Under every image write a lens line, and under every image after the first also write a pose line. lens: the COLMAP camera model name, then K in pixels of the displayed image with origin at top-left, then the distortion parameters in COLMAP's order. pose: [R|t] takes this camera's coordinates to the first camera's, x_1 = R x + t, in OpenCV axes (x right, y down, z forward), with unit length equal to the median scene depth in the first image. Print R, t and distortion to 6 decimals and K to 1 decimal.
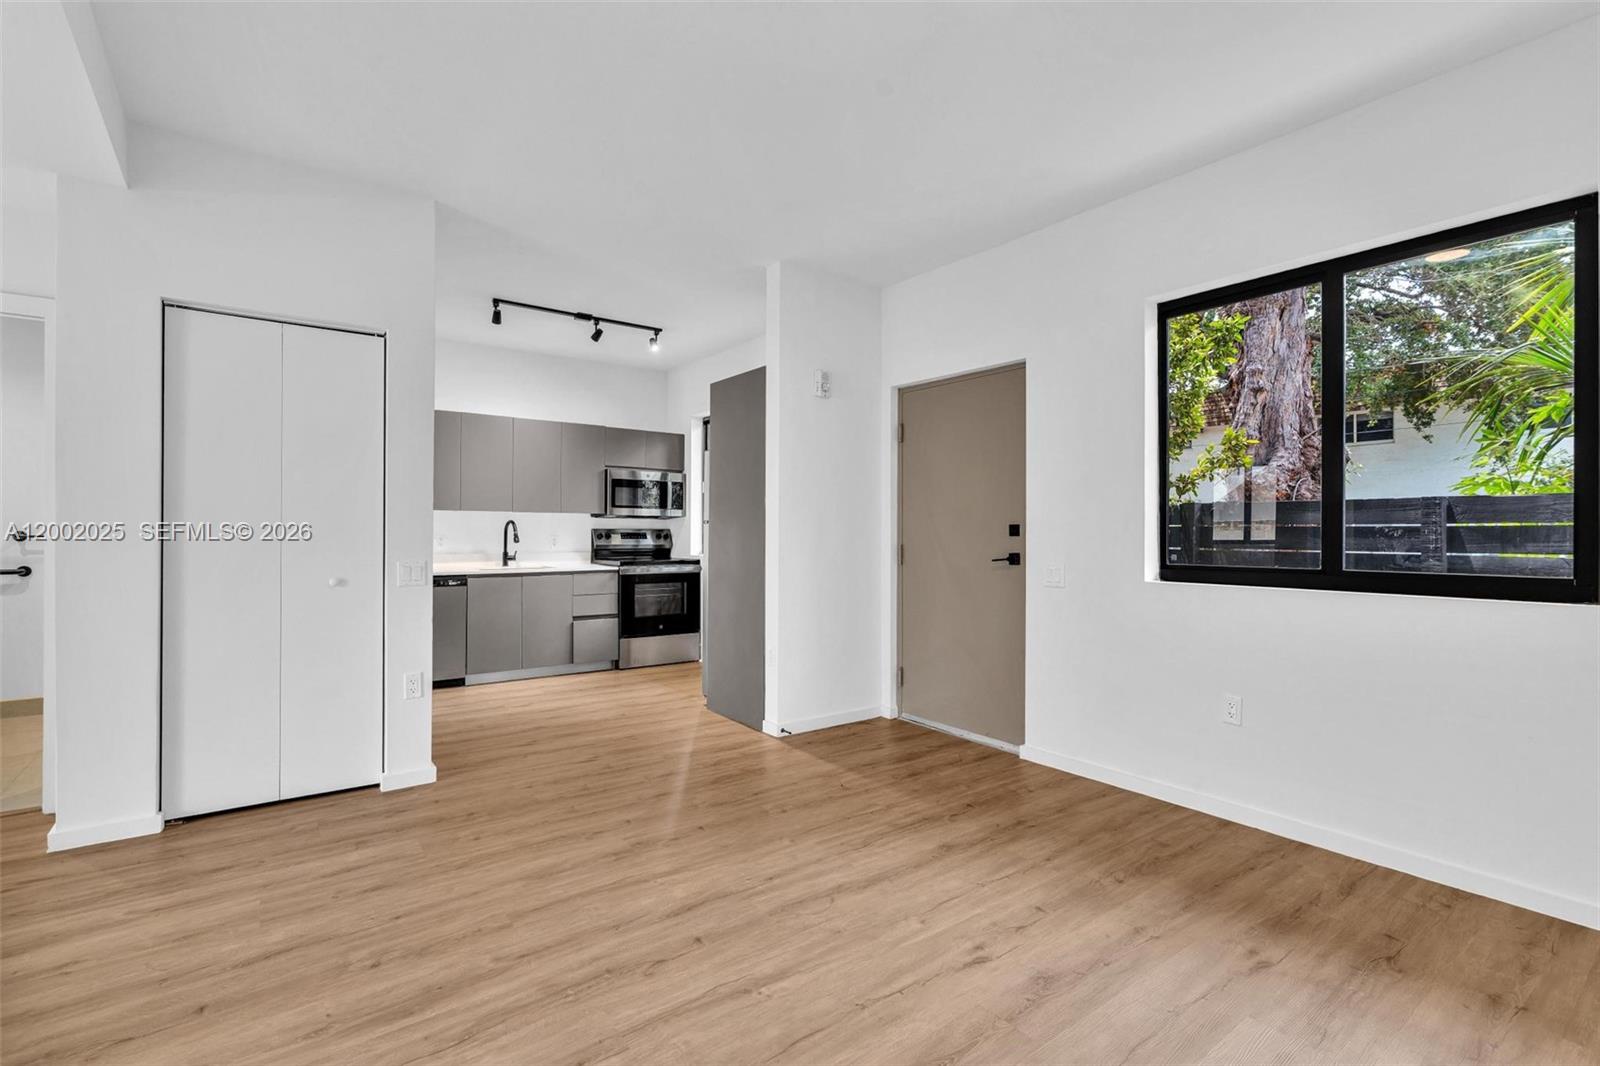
lens RADIAL K [[724.9, 0, 788.3], [0, 724.9, 532.2], [0, 0, 1]] dist [0.000685, 0.000600]
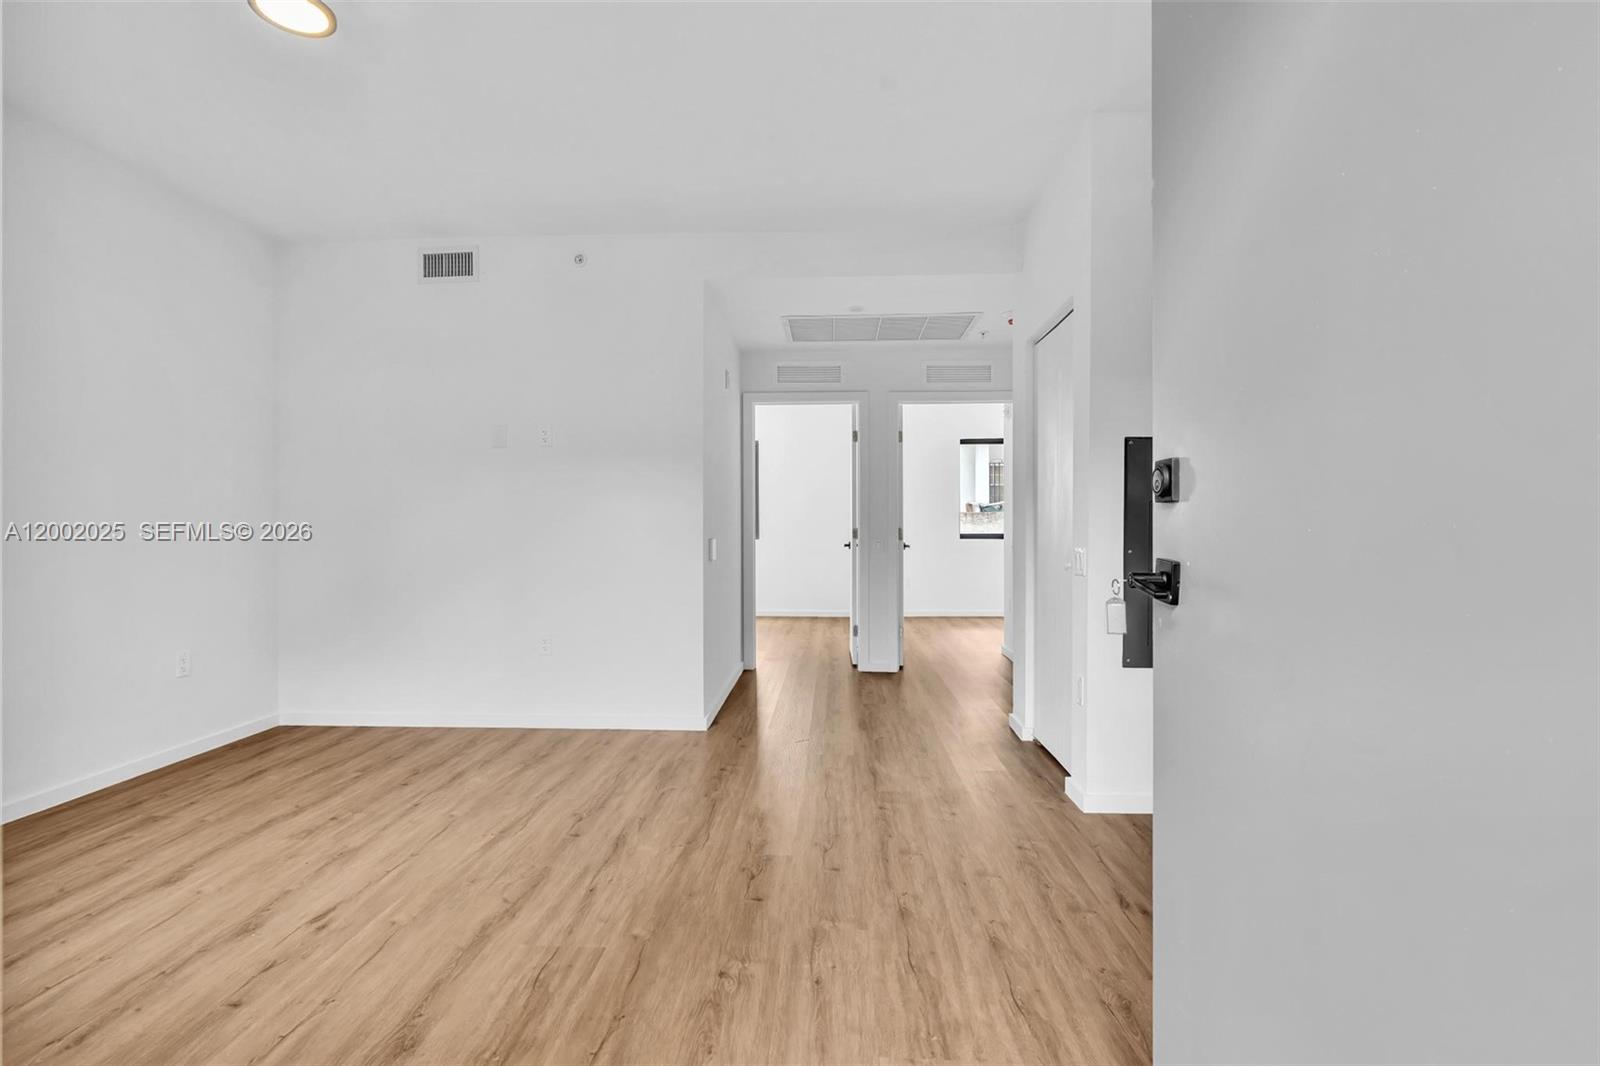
lens RADIAL K [[724.9, 0, 802.4], [0, 724.9, 533.4], [0, 0, 1]] dist [0.000685, 0.000600]
pose [[-0.624370, 0.000810, -0.781129, 0.557691], [-0.001915, 0.999995, 0.002567, 0.028367], [0.781127, 0.003099, -0.624365, 1.896002]]
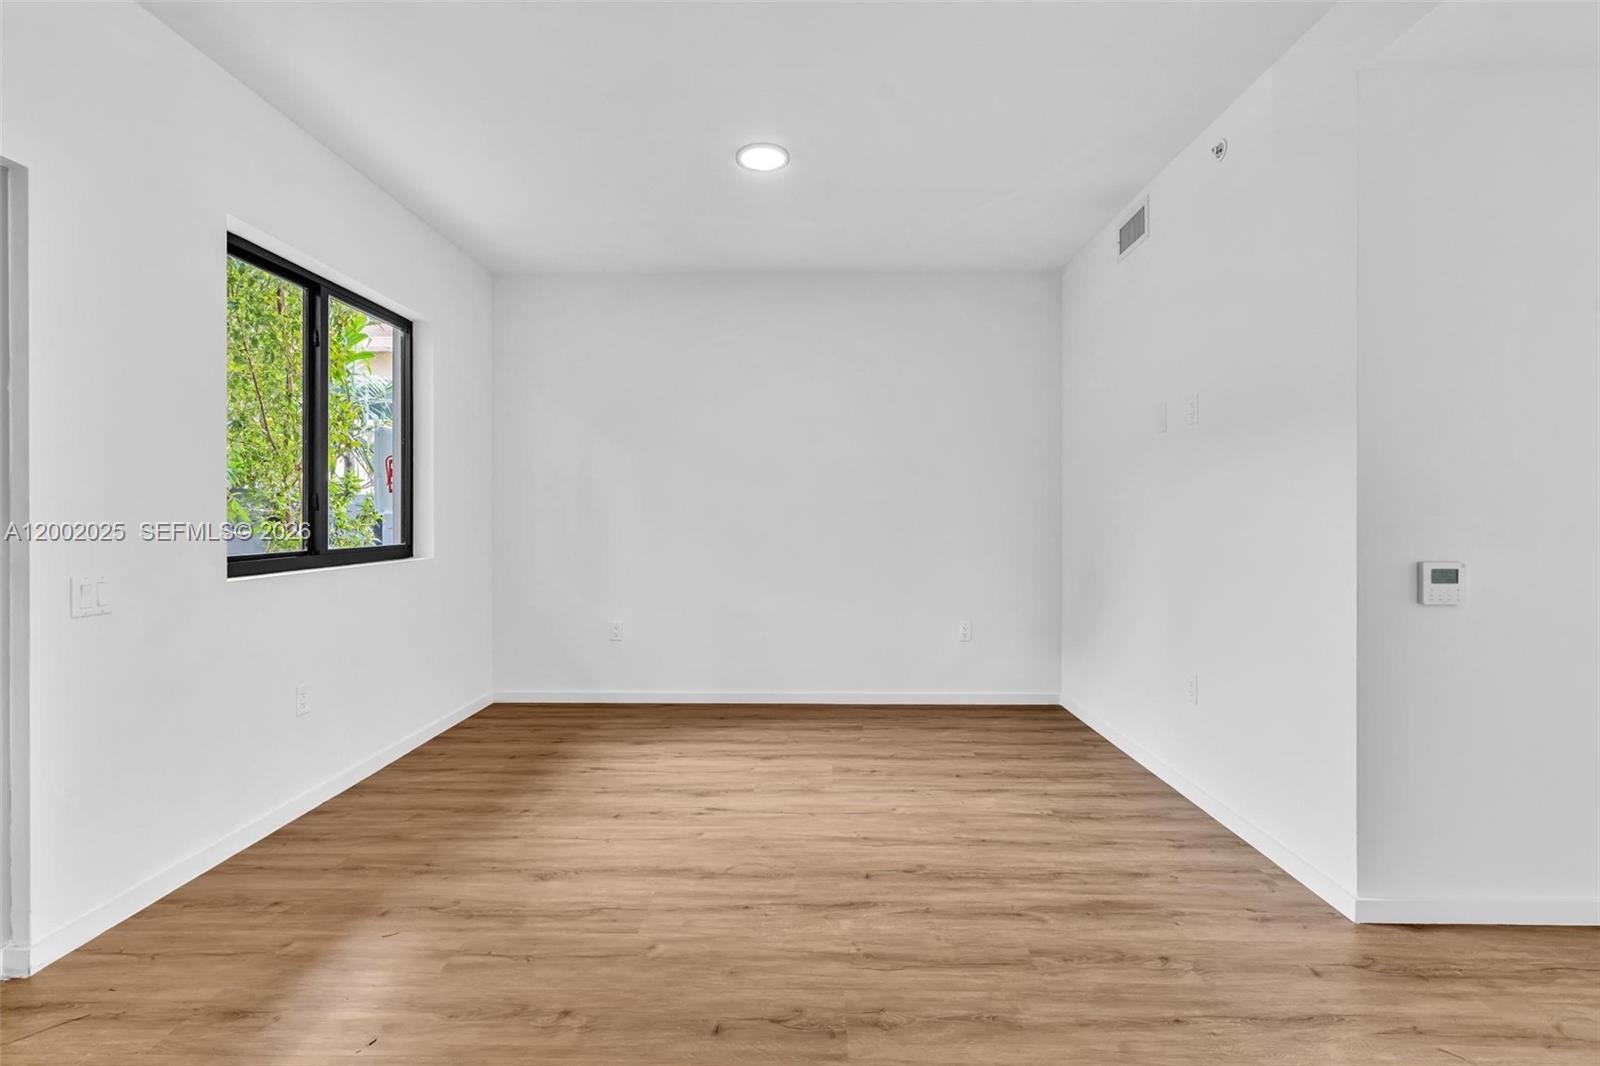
lens RADIAL K [[724.9, 0, 794.4], [0, 724.9, 520.1], [0, 0, 1]] dist [0.000685, 0.000600]
pose [[-0.796289, -0.007094, 0.604874, -0.651262], [-0.003448, 0.999968, 0.007187, -0.007046], [-0.604906, 0.003637, -0.796288, 1.789063]]
